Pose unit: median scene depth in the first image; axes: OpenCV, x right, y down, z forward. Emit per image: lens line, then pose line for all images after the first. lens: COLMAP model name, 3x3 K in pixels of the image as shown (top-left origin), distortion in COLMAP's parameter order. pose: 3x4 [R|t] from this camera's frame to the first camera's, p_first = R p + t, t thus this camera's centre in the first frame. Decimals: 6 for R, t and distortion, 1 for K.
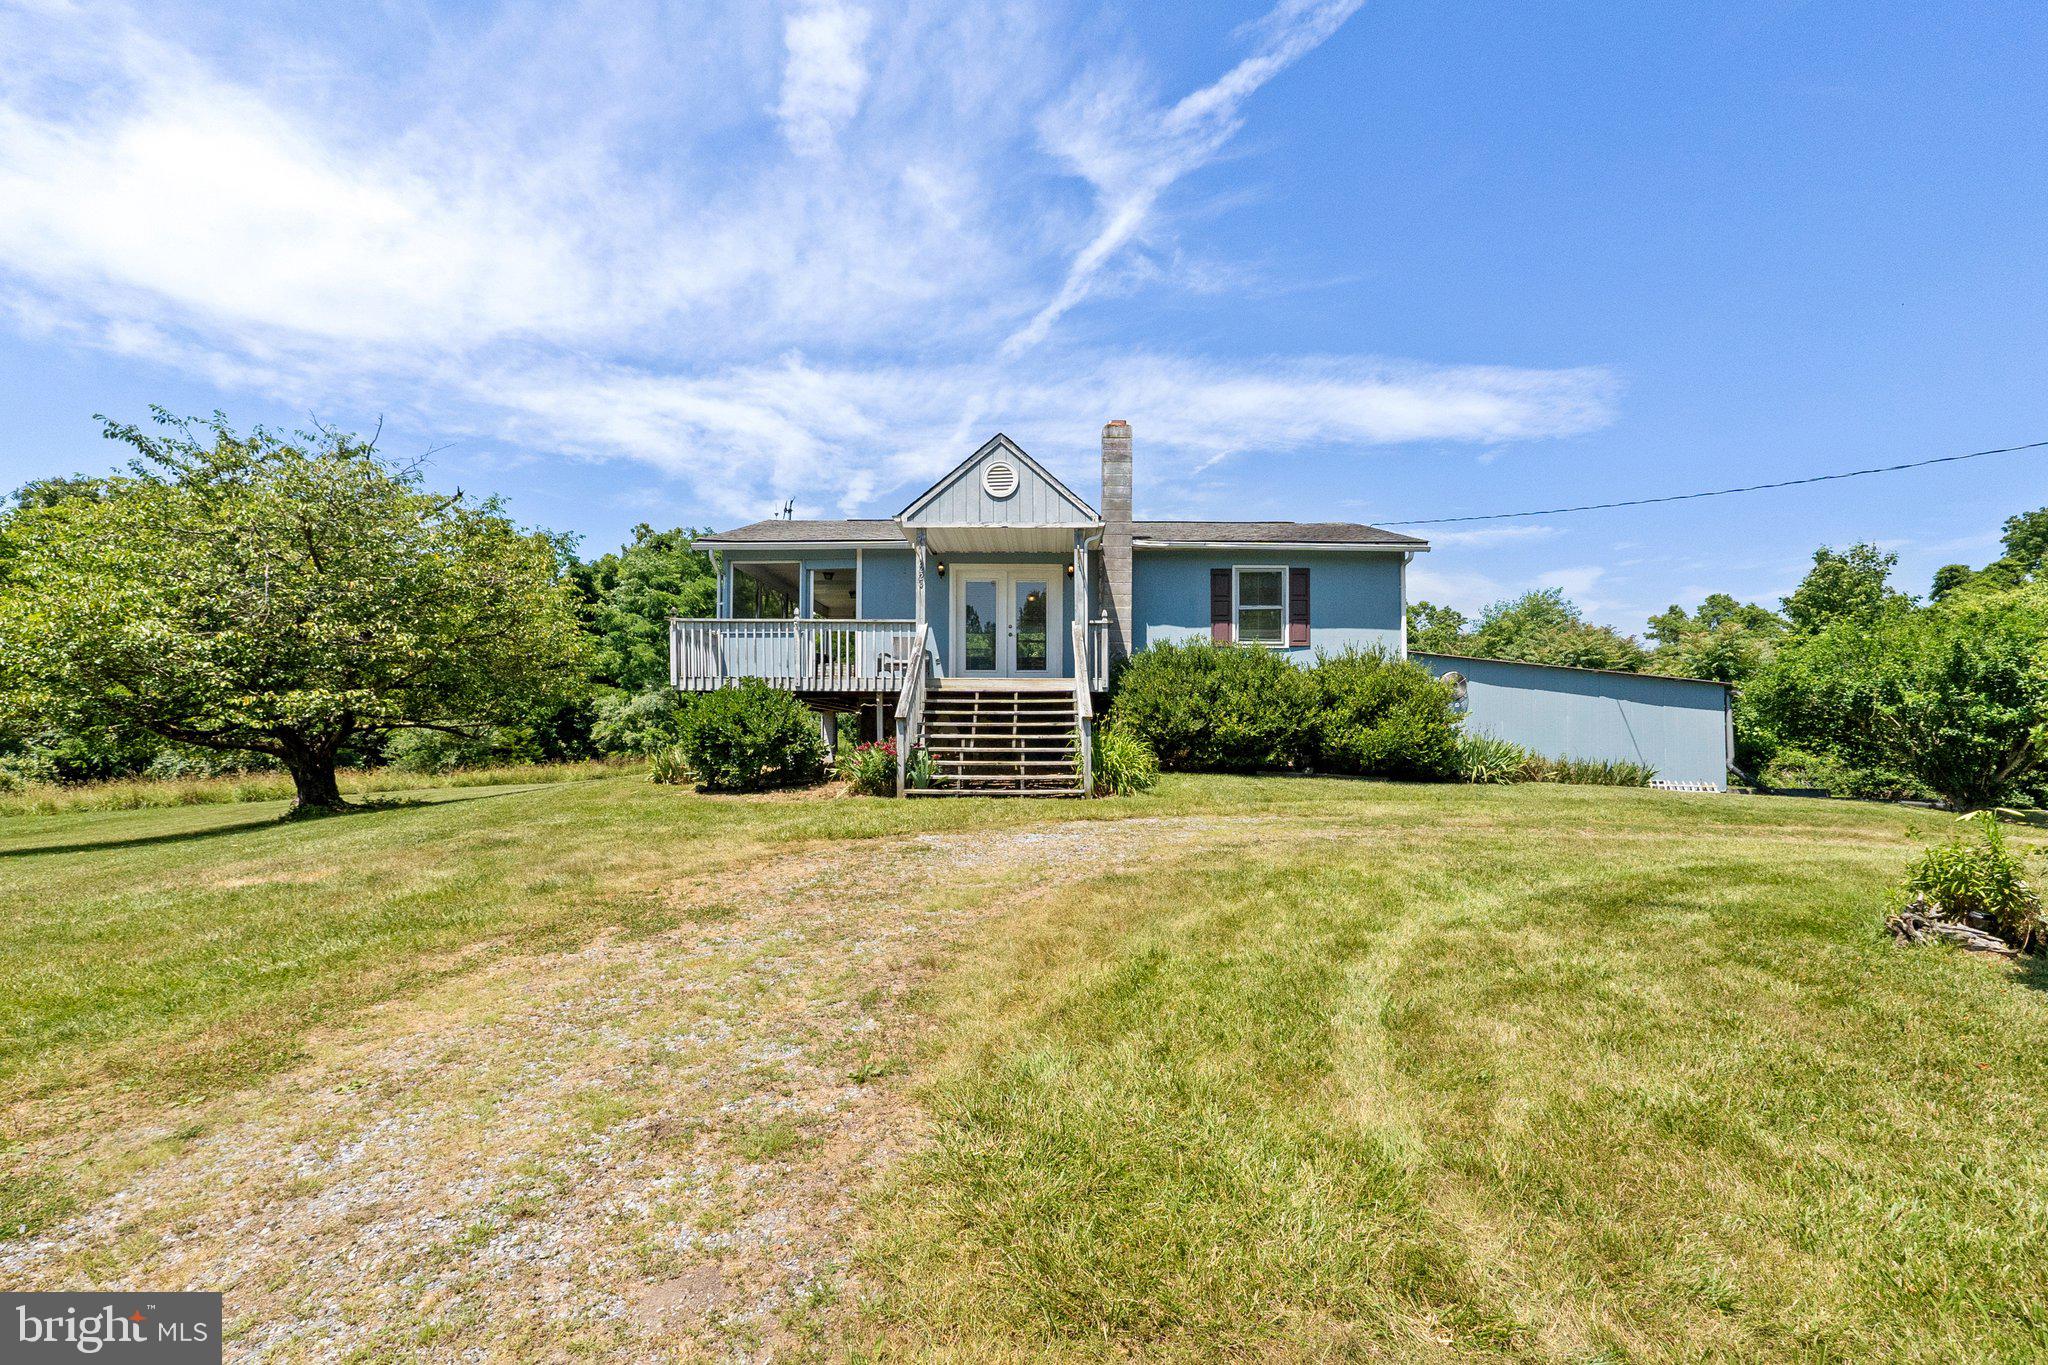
lens RADIAL K [[864.8, 0, 1029.3], [0, 864.8, 713.5], [0, 0, 1]] dist [-0.003932, -0.000932]
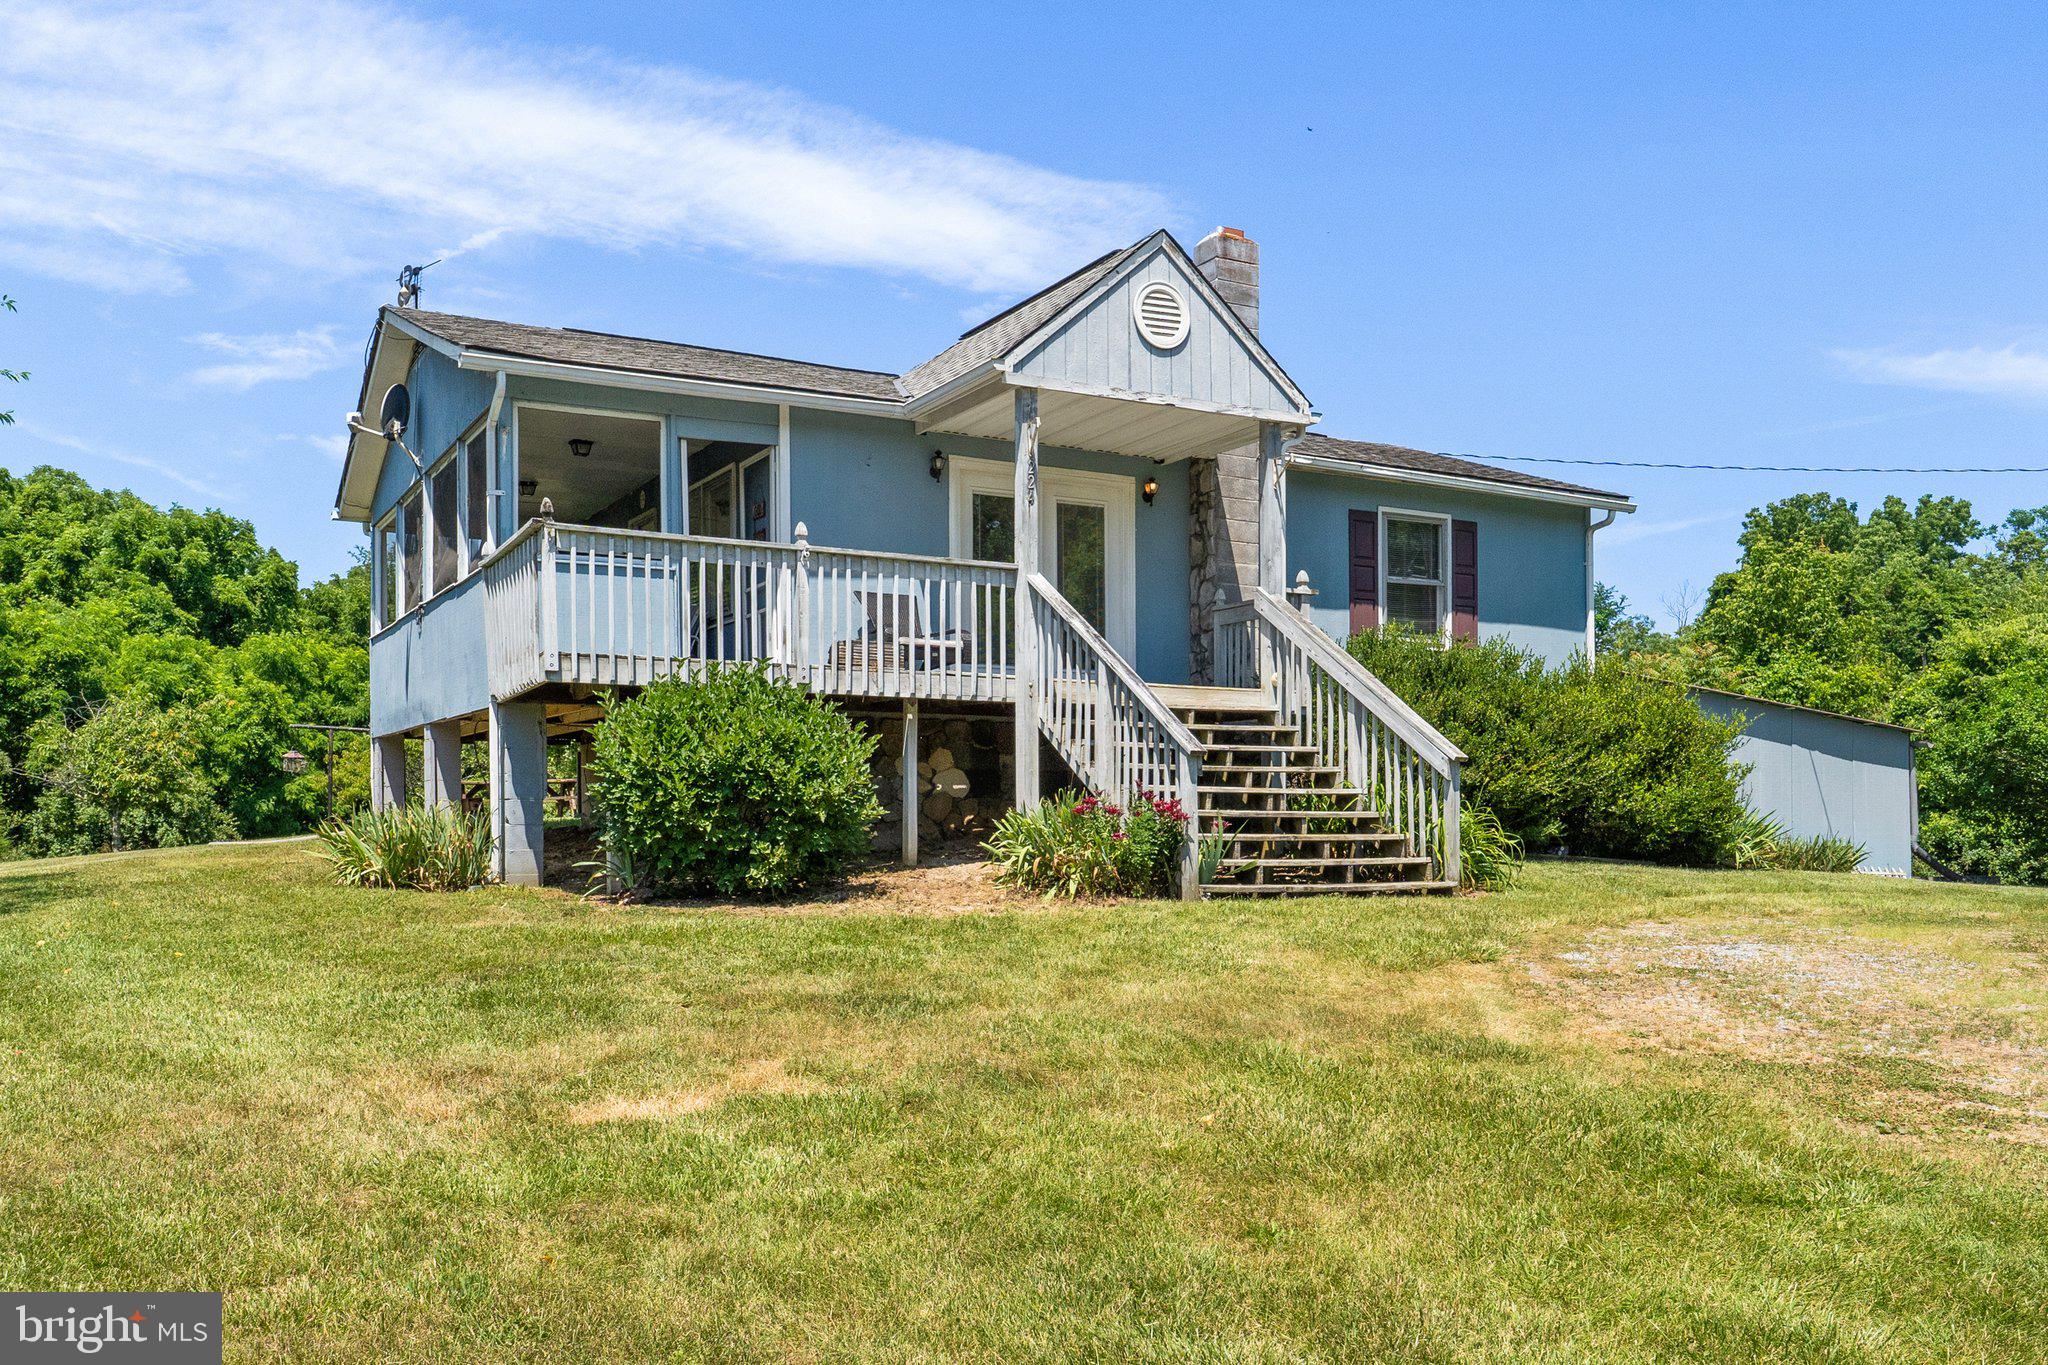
lens RADIAL K [[1719.2, 0, 952.0], [0, 1719.2, 807.6], [0, 0, 1]] dist [-0.000681, 0.010462]
pose [[0.888259, 0.007633, 0.459279, -0.561311], [-0.020510, 0.999524, 0.023056, 0.012408], [-0.458884, -0.029899, 0.887993, 0.087415]]
